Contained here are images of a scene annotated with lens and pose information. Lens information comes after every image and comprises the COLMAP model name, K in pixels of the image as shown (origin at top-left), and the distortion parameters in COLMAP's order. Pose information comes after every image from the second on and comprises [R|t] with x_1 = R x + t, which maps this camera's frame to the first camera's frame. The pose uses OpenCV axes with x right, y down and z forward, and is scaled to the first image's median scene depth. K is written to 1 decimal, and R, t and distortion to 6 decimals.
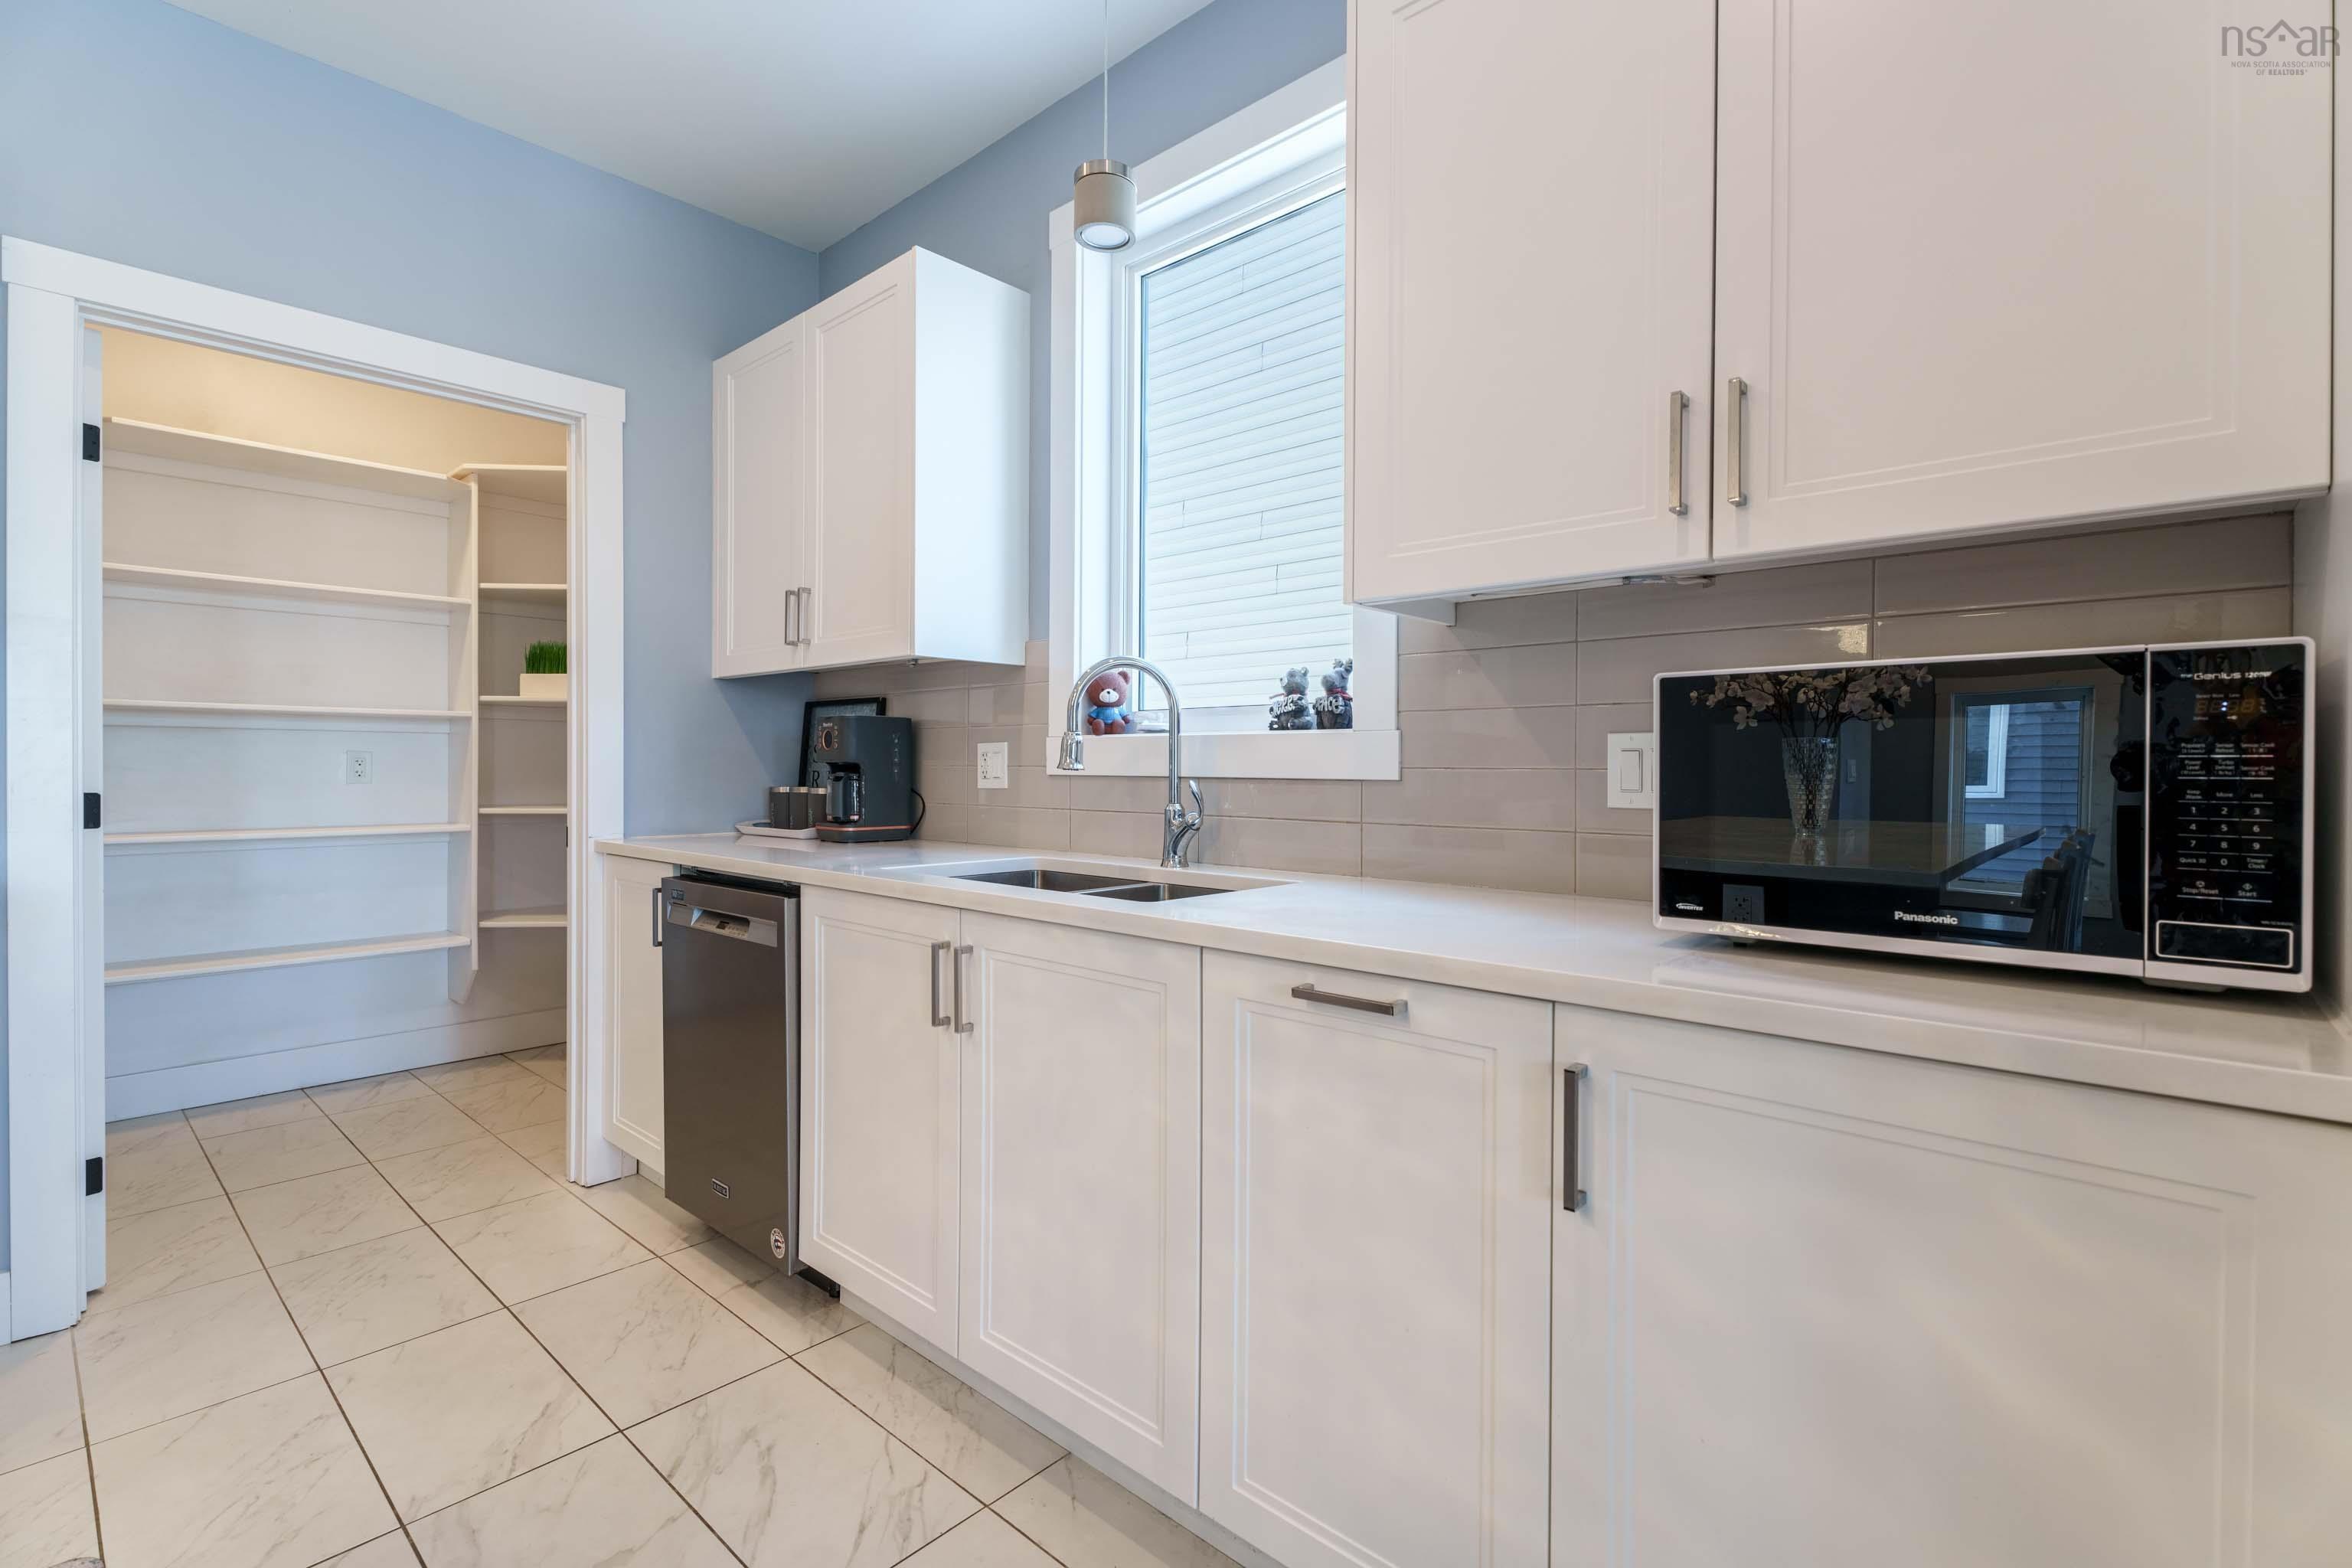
lens RADIAL K [[1055.8, 0, 1188.6], [0, 1055.8, 772.8], [0, 0, 1]] dist [-0.001270, 0.001088]
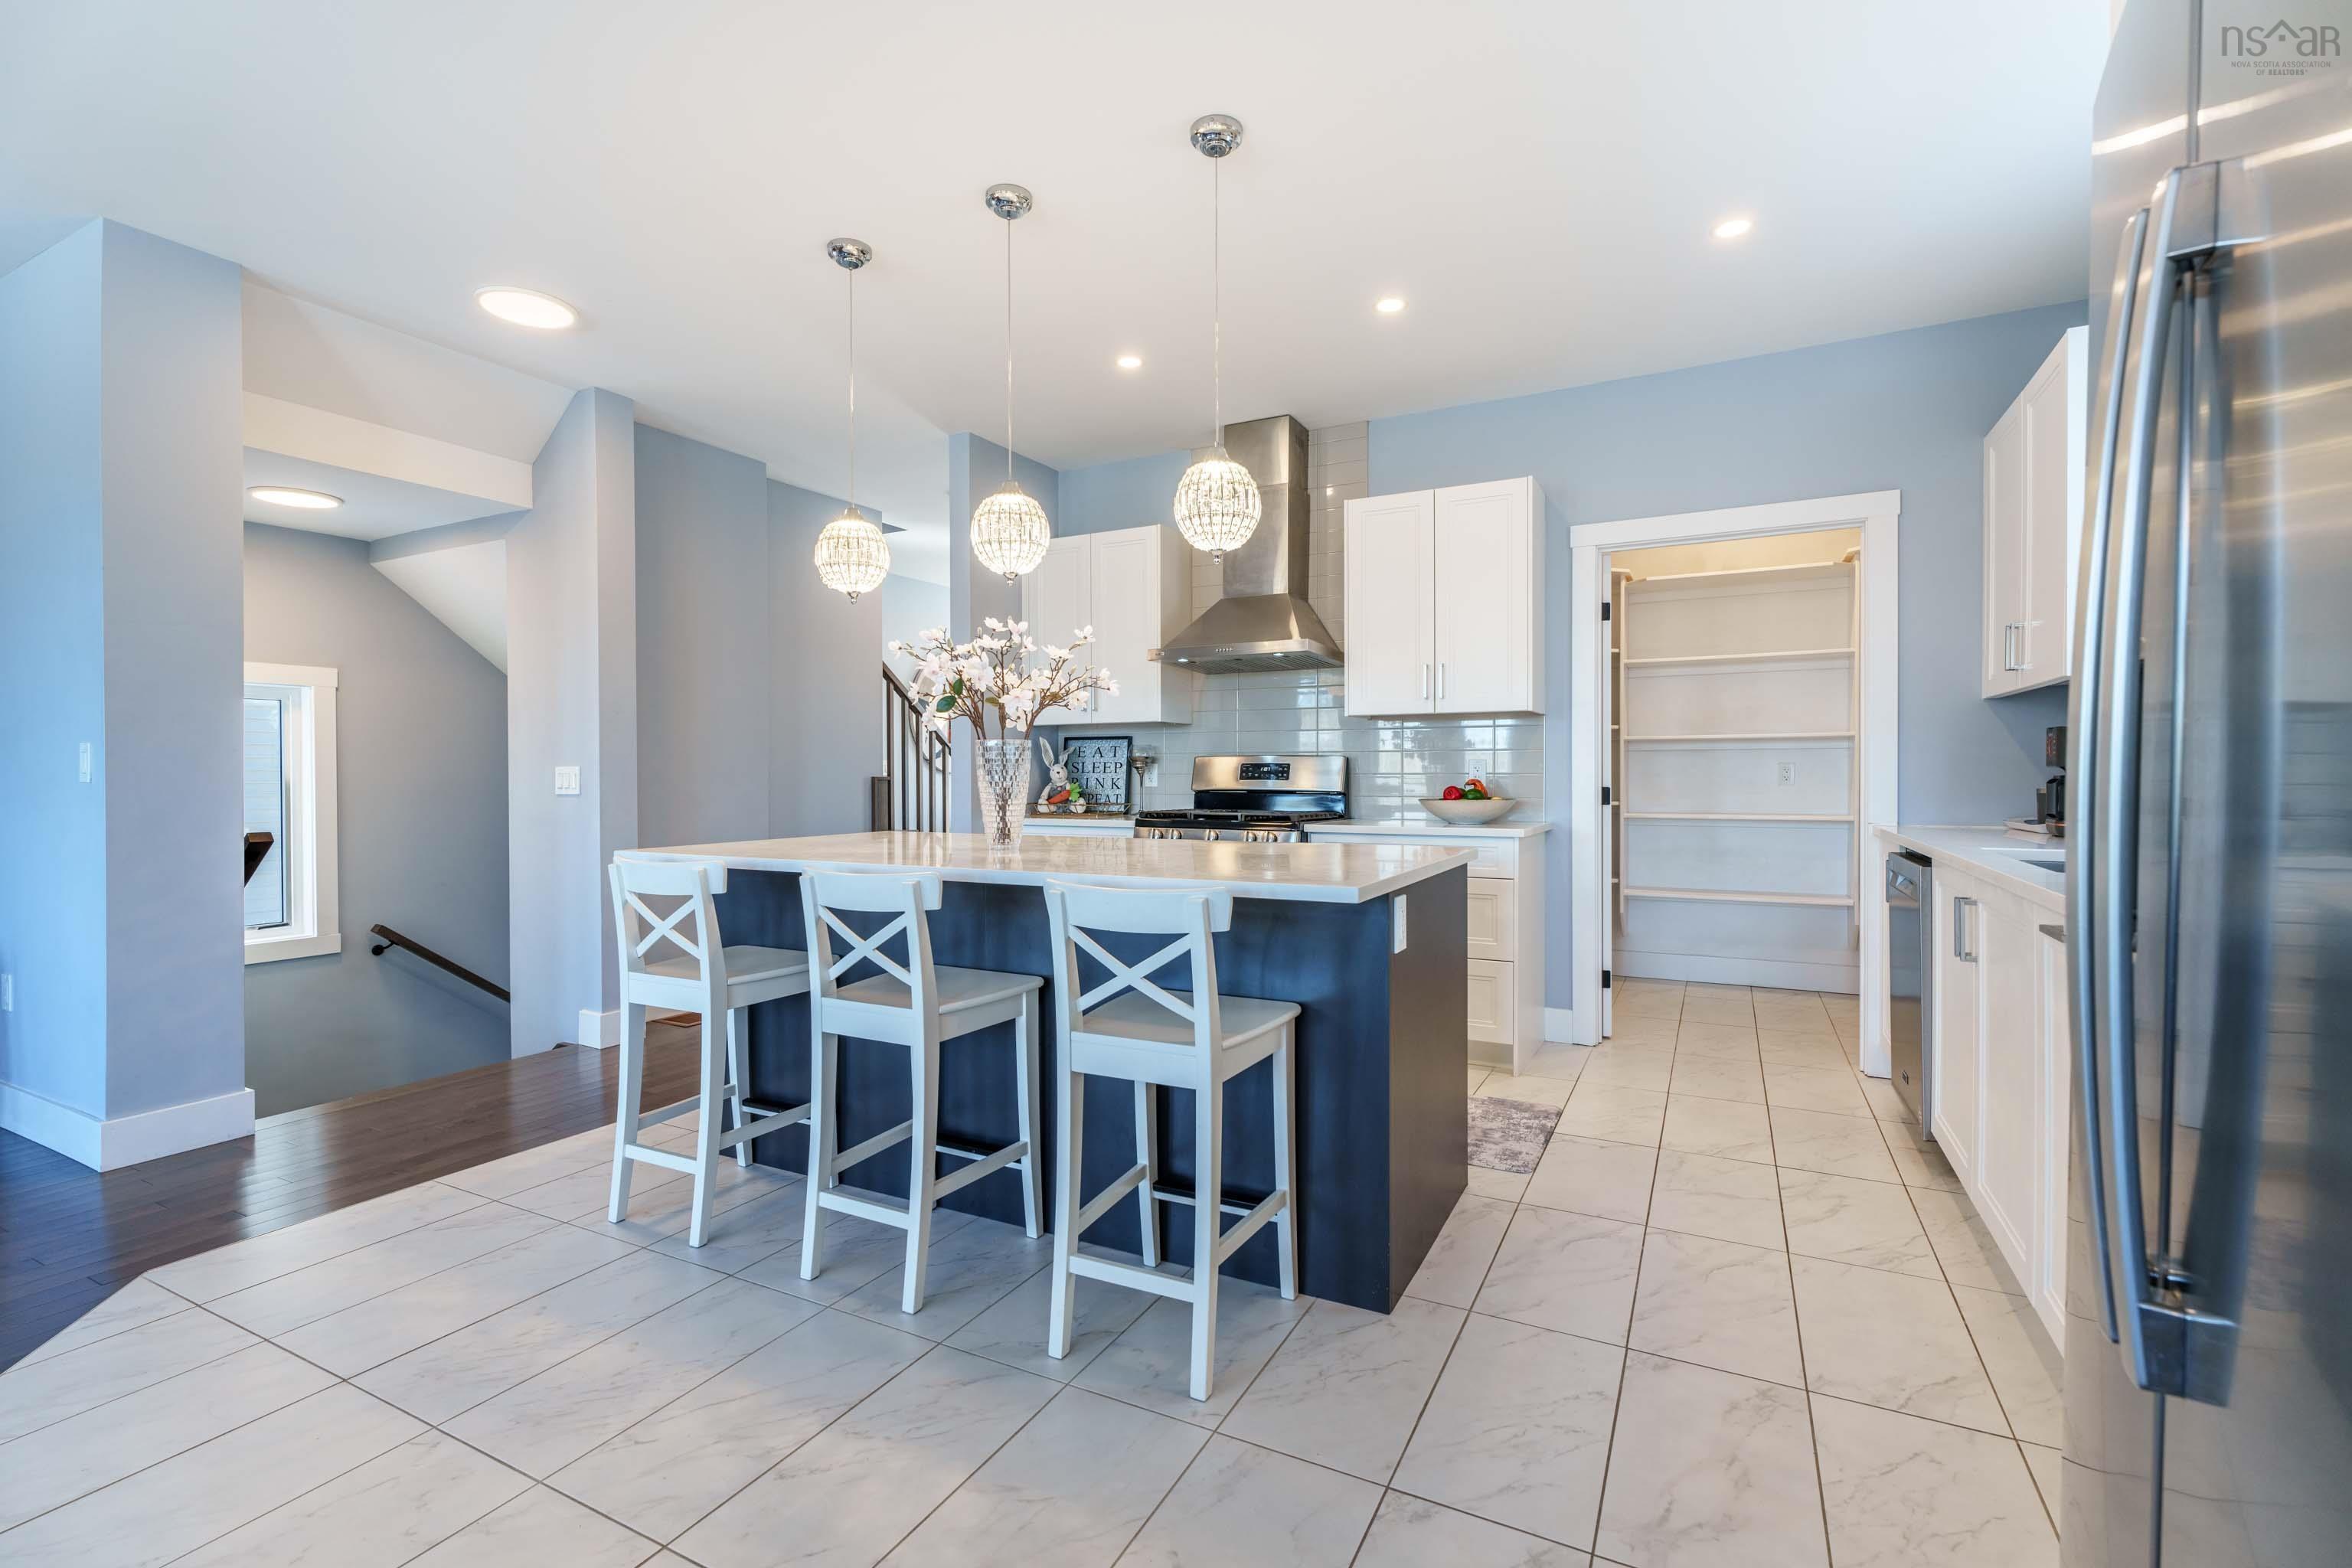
lens RADIAL K [[1055.8, 0, 1173.3], [0, 1055.8, 786.9], [0, 0, 1]] dist [-0.001270, 0.001088]
pose [[0.244655, 0.007744, -0.969579, 0.572129], [-0.000908, 0.999969, 0.007758, 0.003720], [0.969610, -0.001018, 0.244655, -0.231728]]
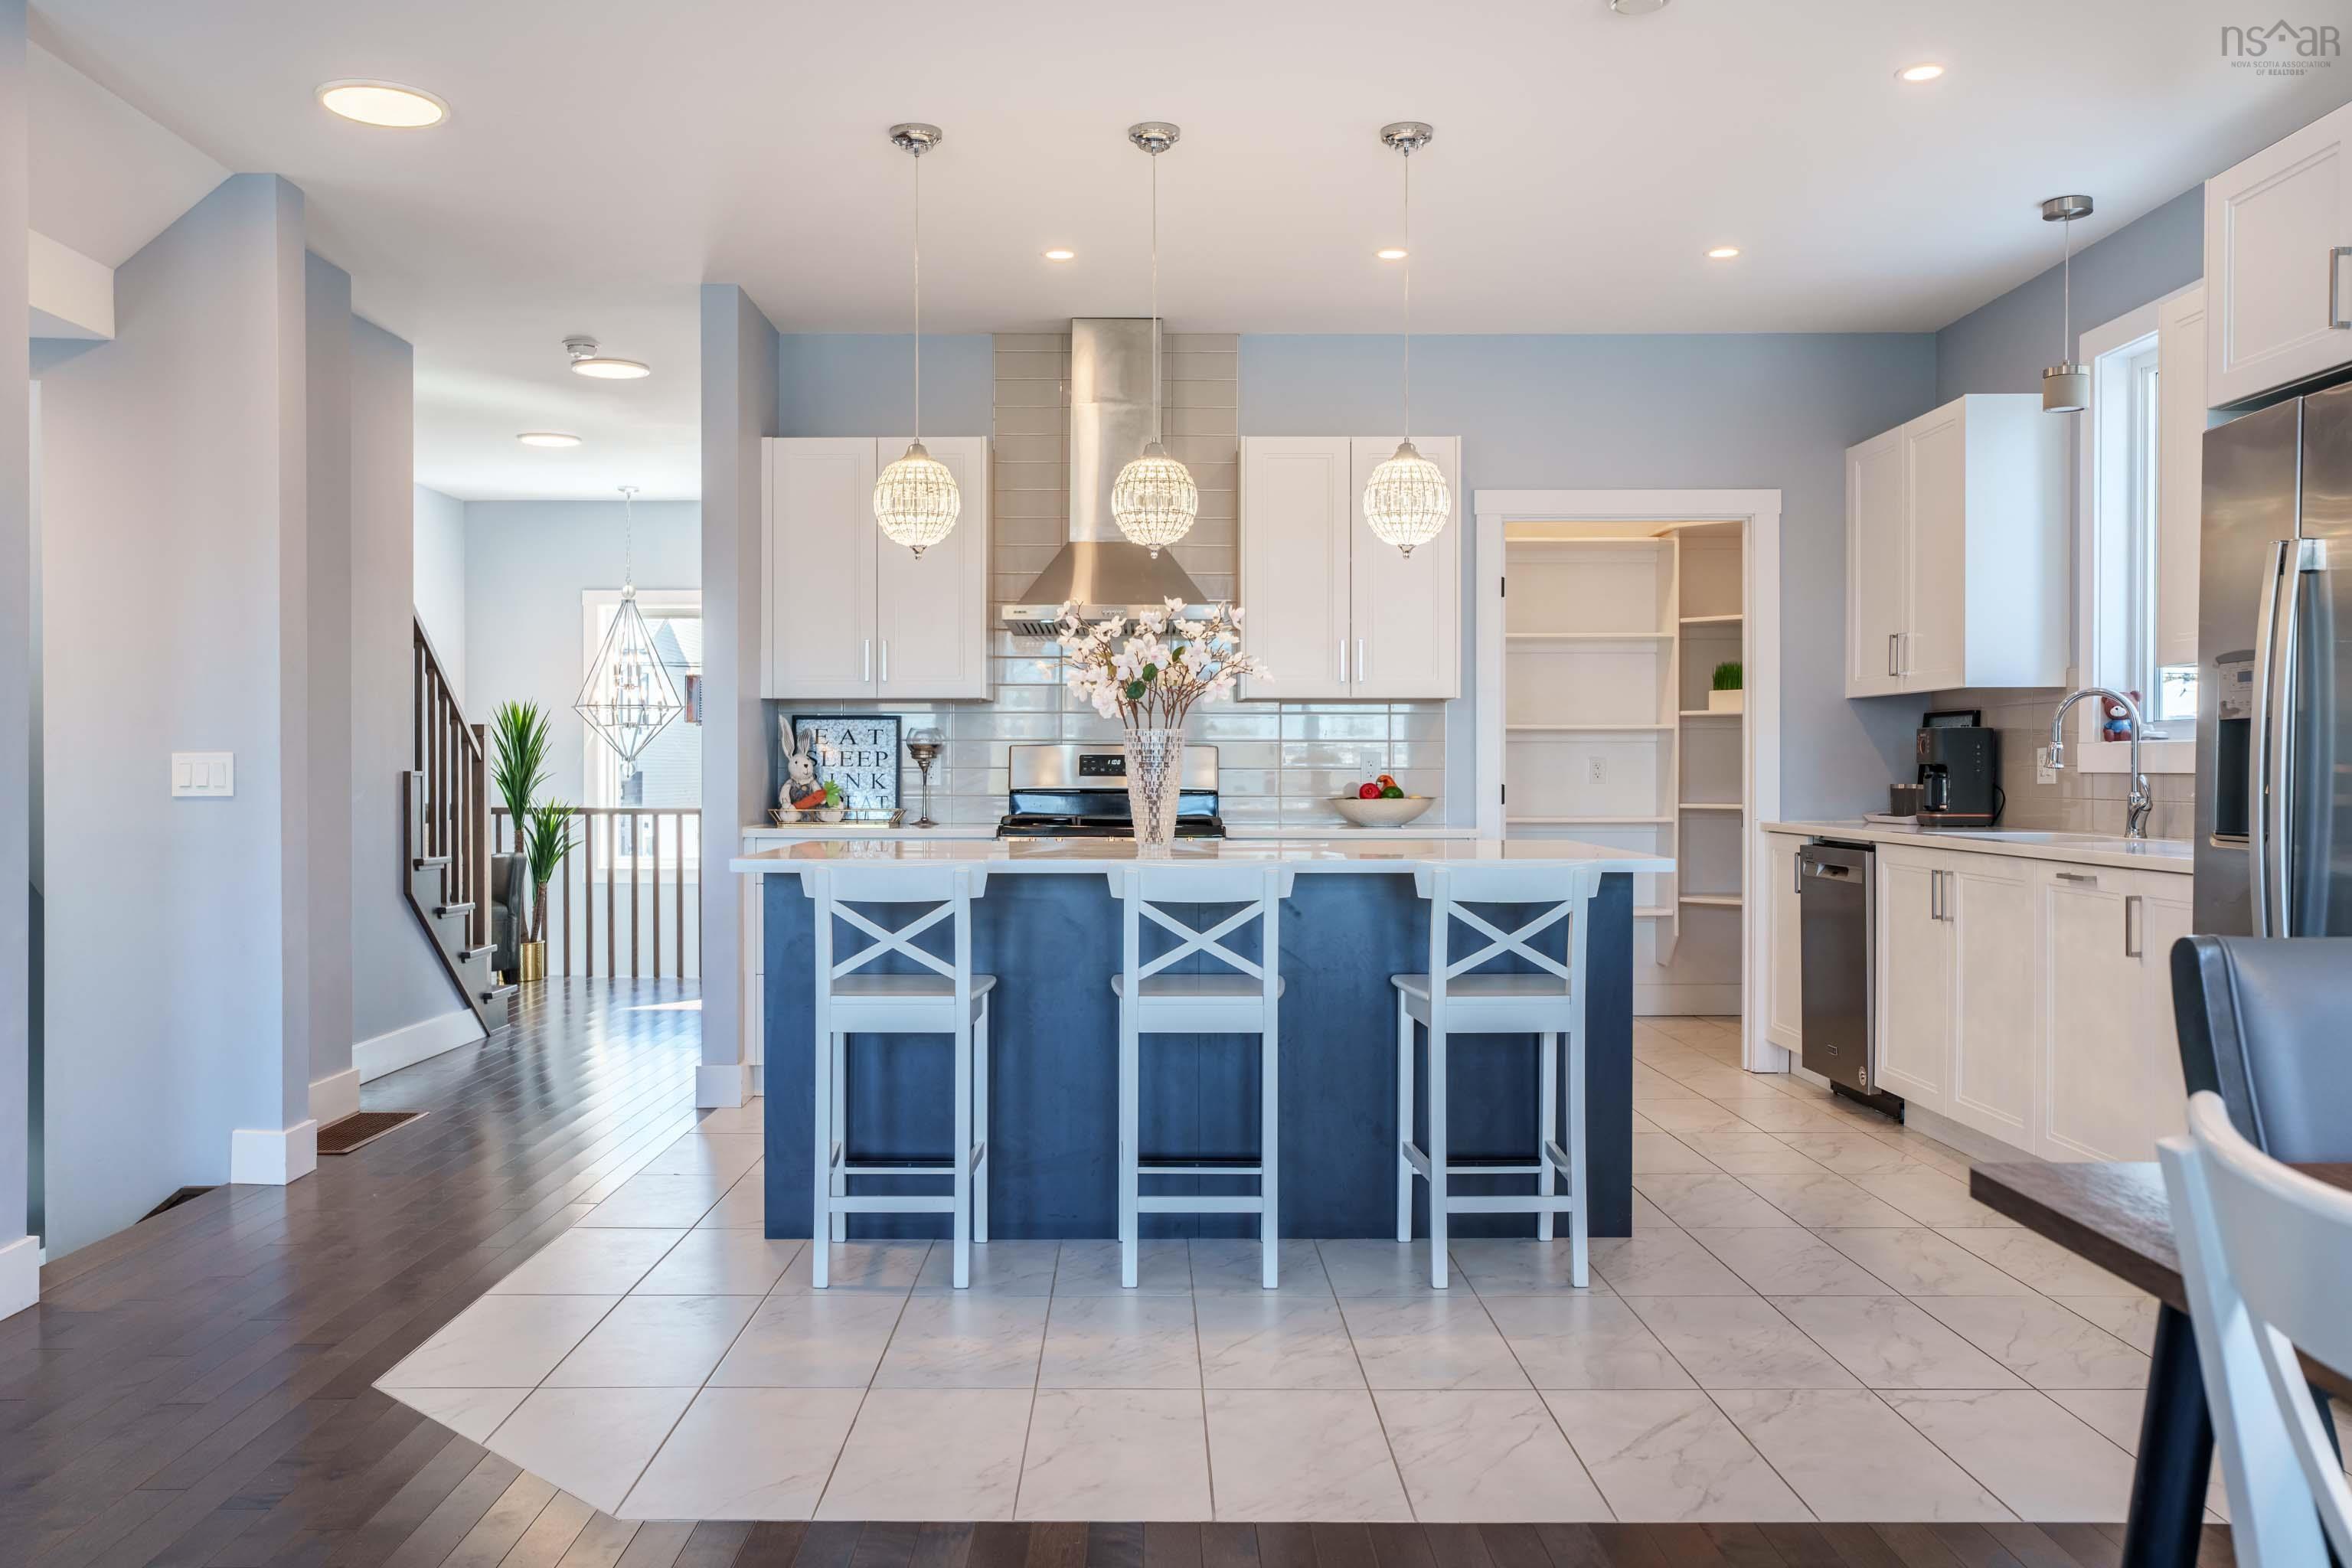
lens RADIAL K [[1962.2, 0, 1151.5], [0, 1962.2, 786.4], [0, 0, 1]] dist [0.002043, 0.007522]
pose [[0.674813, 0.002512, -0.737985, 0.828324], [-0.001353, 0.999997, 0.002167, 0.013924], [0.737988, -0.000464, 0.674814, -1.375939]]
